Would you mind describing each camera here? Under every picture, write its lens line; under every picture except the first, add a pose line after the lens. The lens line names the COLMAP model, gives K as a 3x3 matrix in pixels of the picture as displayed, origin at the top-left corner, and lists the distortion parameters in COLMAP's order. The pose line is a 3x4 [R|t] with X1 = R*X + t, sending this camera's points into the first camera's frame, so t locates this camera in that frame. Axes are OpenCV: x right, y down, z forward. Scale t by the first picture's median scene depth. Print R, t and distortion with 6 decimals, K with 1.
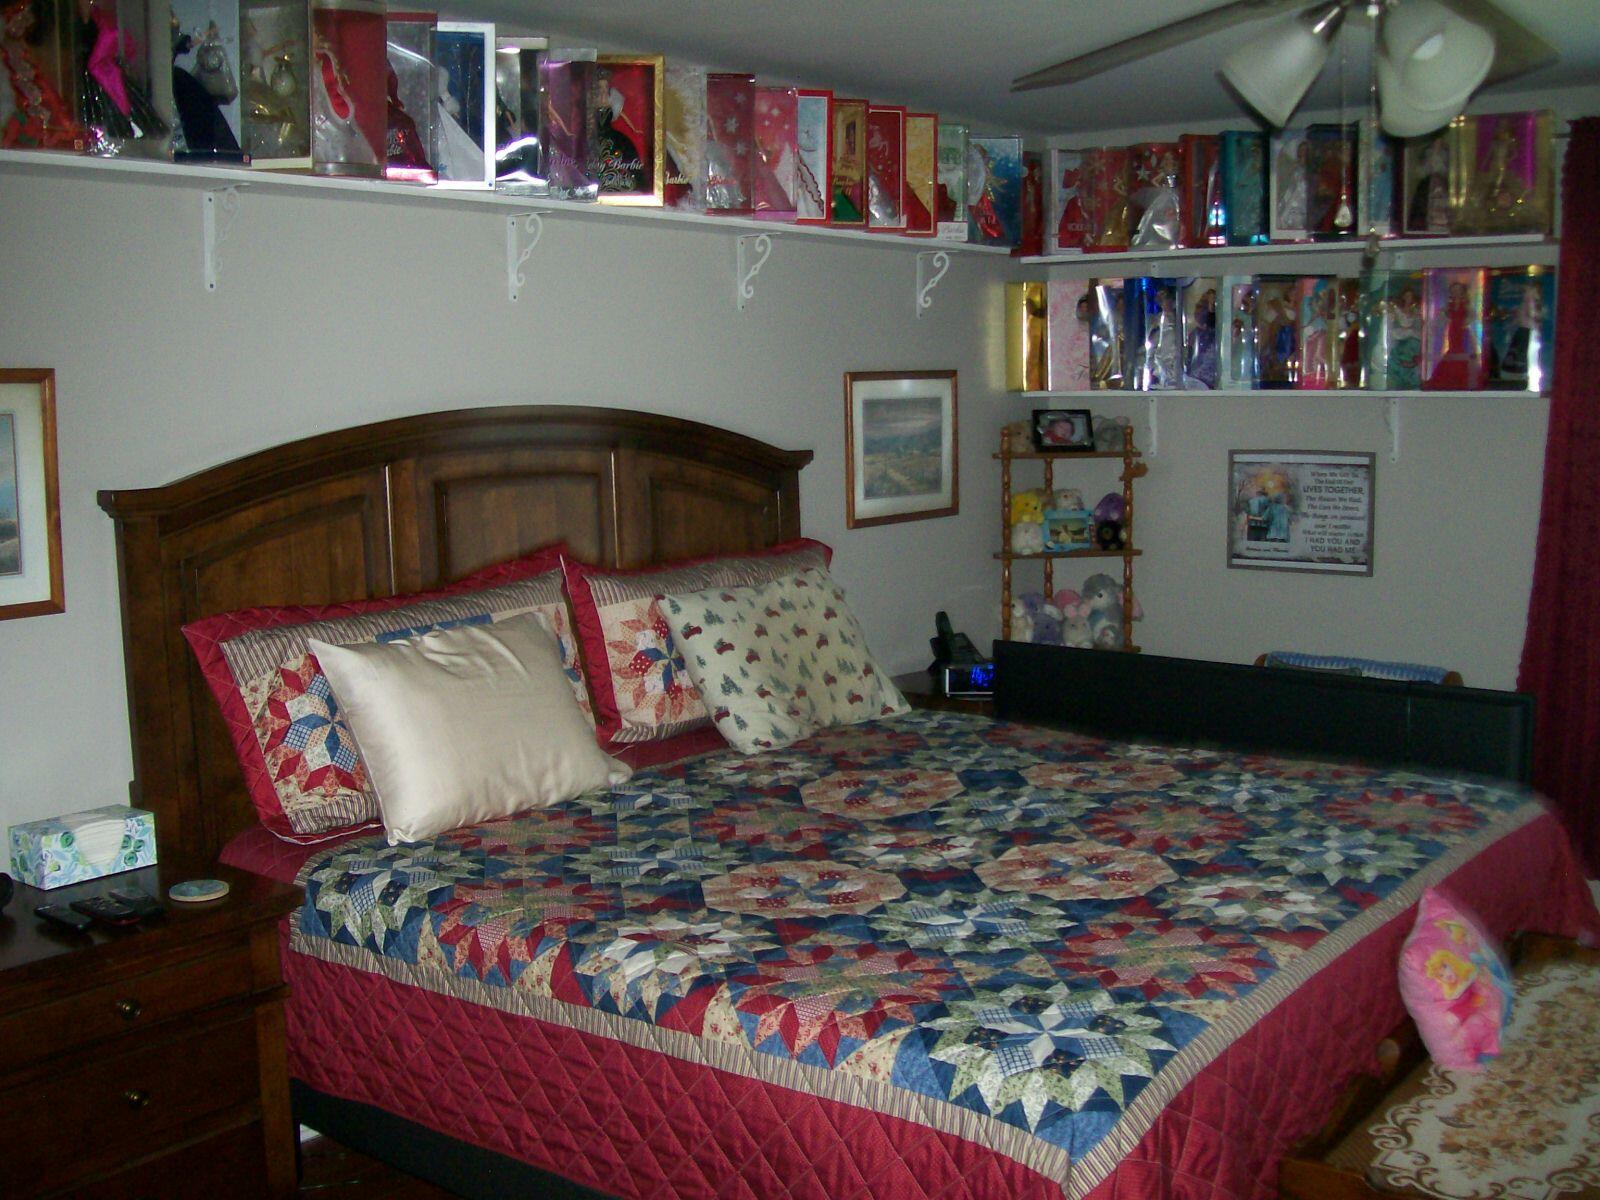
lens RADIAL K [[1738.6, 0, 797.2], [0, 1738.6, 608.1], [0, 0, 1]] dist [-0.188778, 0.155777]
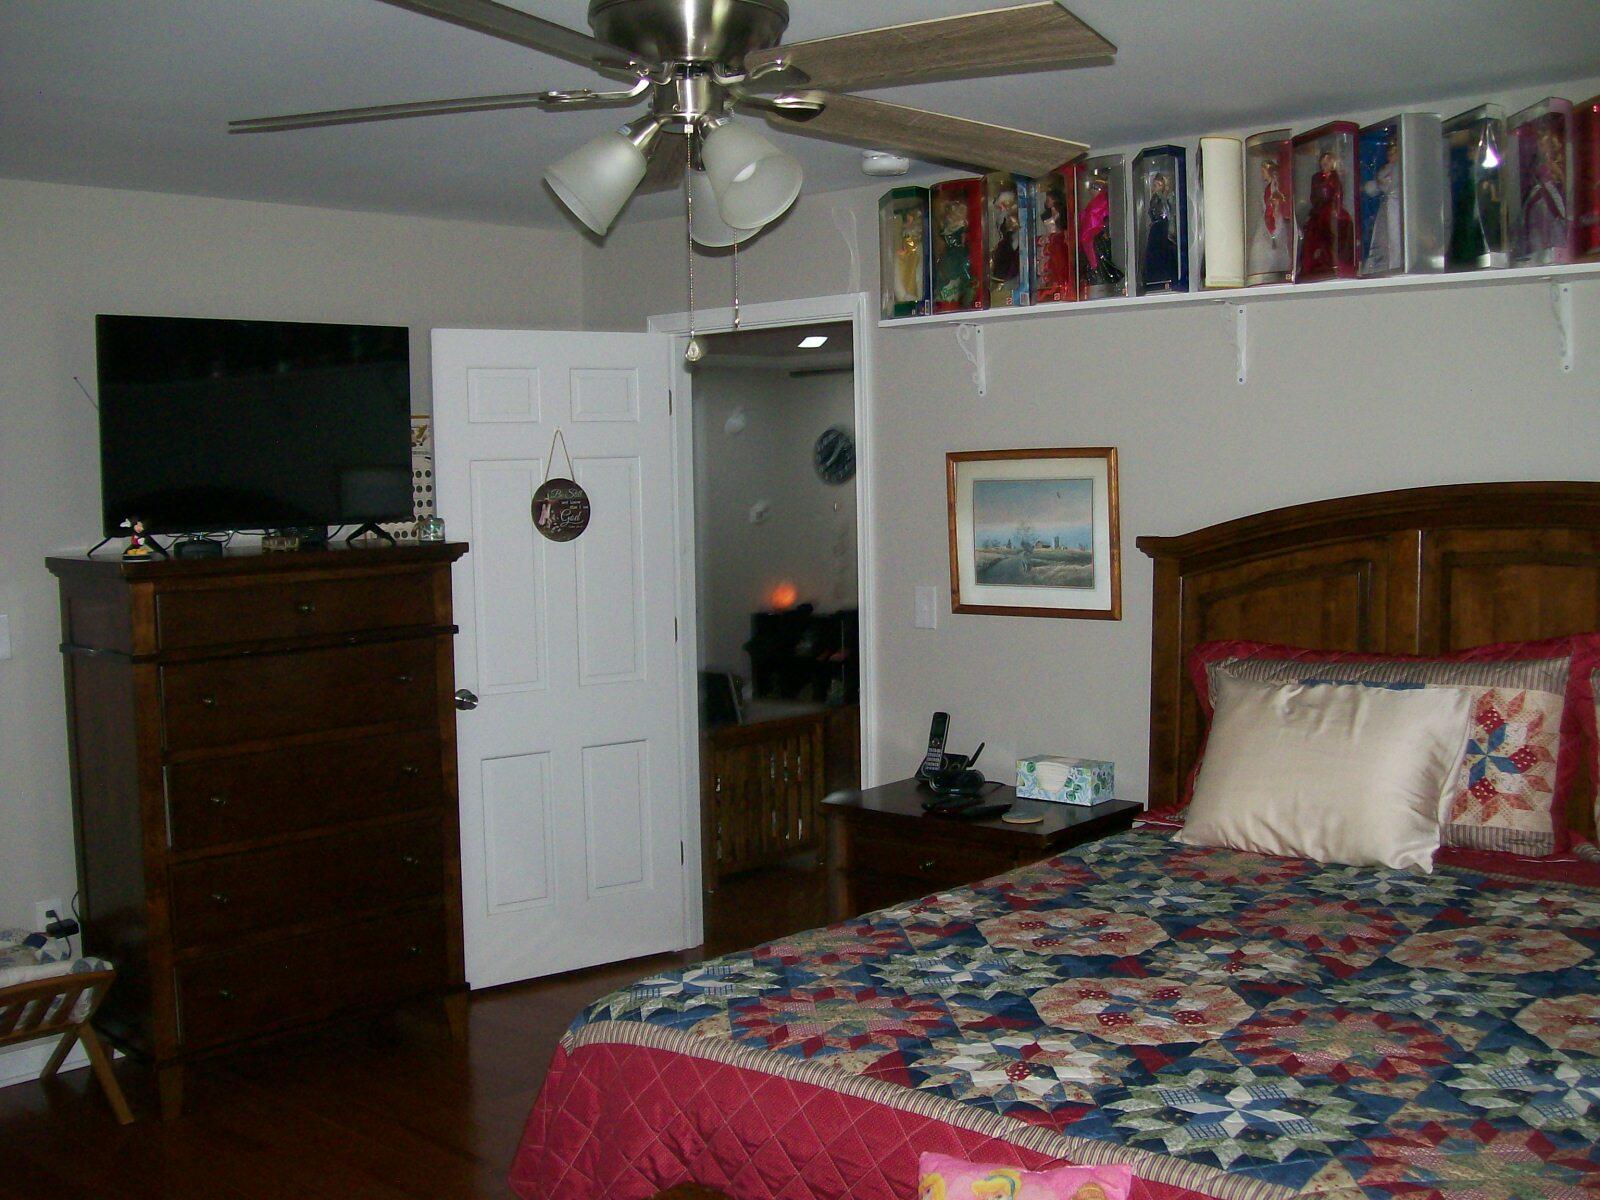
lens RADIAL K [[1738.6, 0, 797.2], [0, 1738.6, 608.1], [0, 0, 1]] dist [-0.188778, 0.155777]
pose [[-0.074002, 0.084937, -0.993634, 1.093610], [-0.113645, 0.989157, 0.093018, -0.120277], [0.990762, 0.119805, -0.063547, 0.900566]]
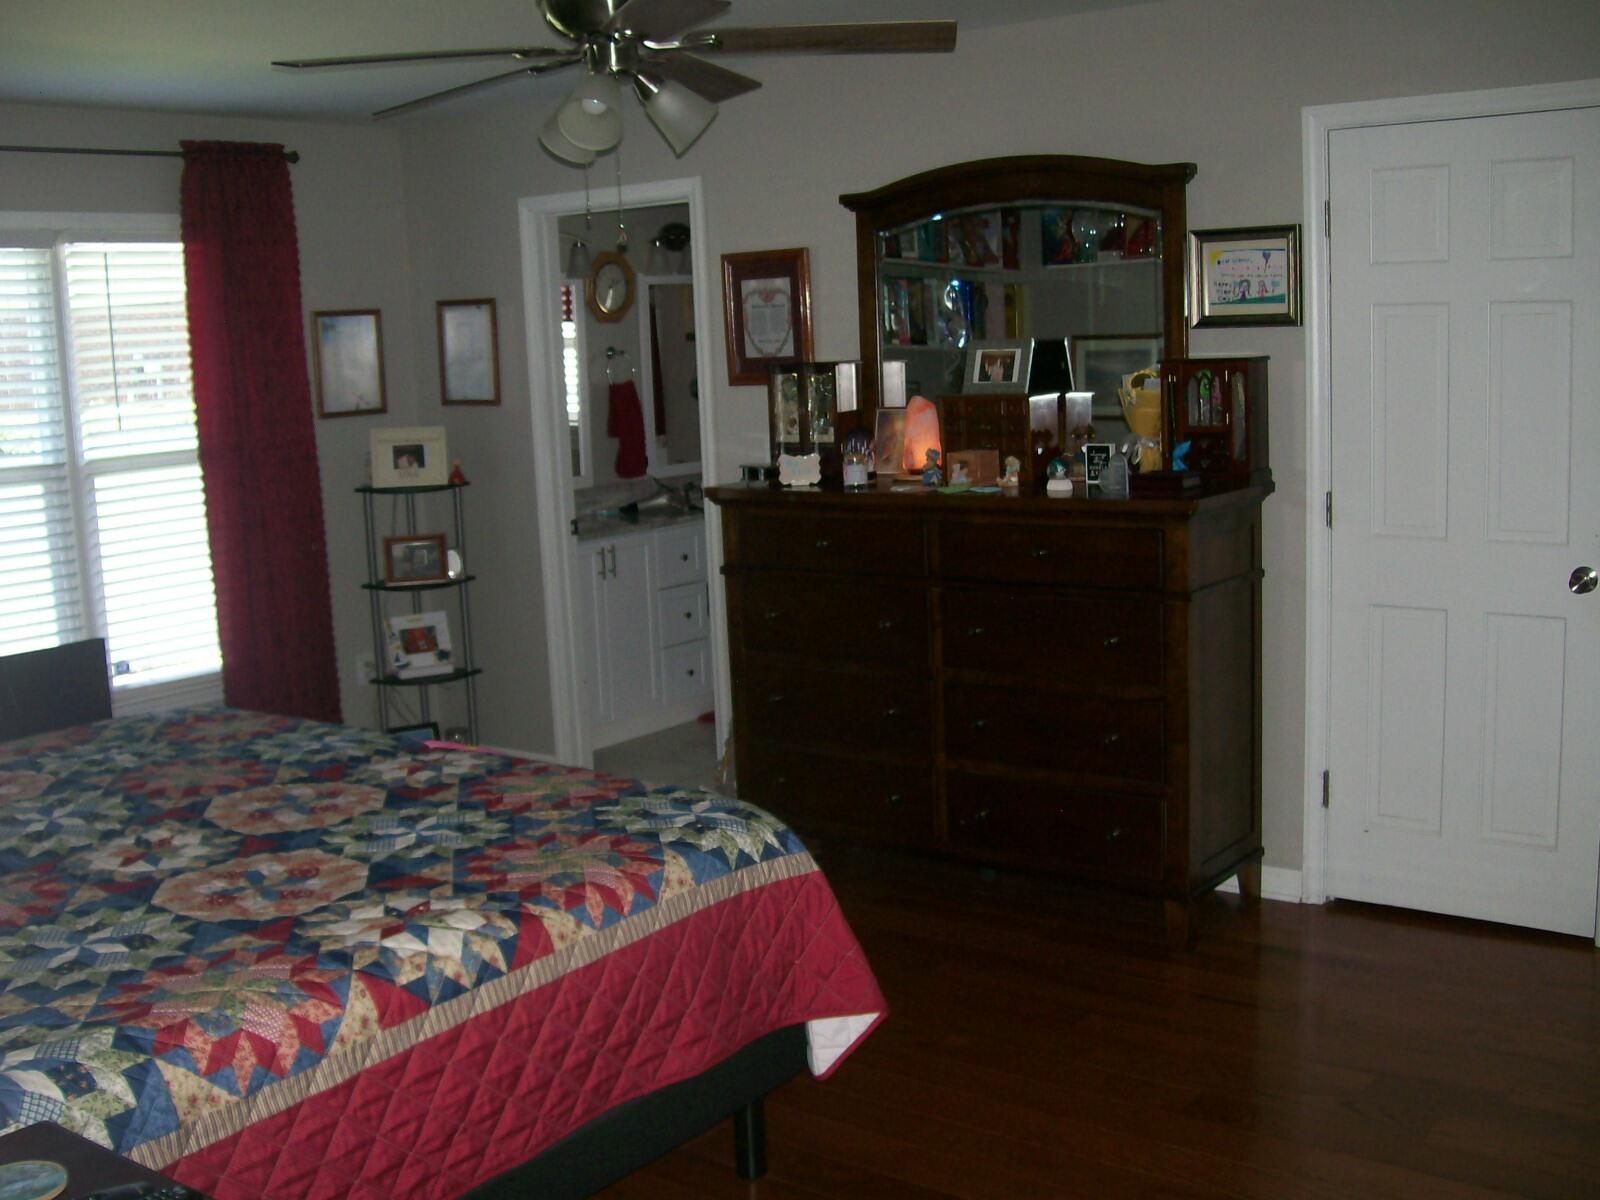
lens RADIAL K [[1738.6, 0, 797.2], [0, 1738.6, 608.1], [0, 0, 1]] dist [-0.188778, 0.155777]
pose [[-0.012198, -0.146504, 0.989135, -0.919732], [0.174032, 0.973800, 0.146379, -0.071051], [-0.984664, 0.173927, 0.013618, 0.695234]]
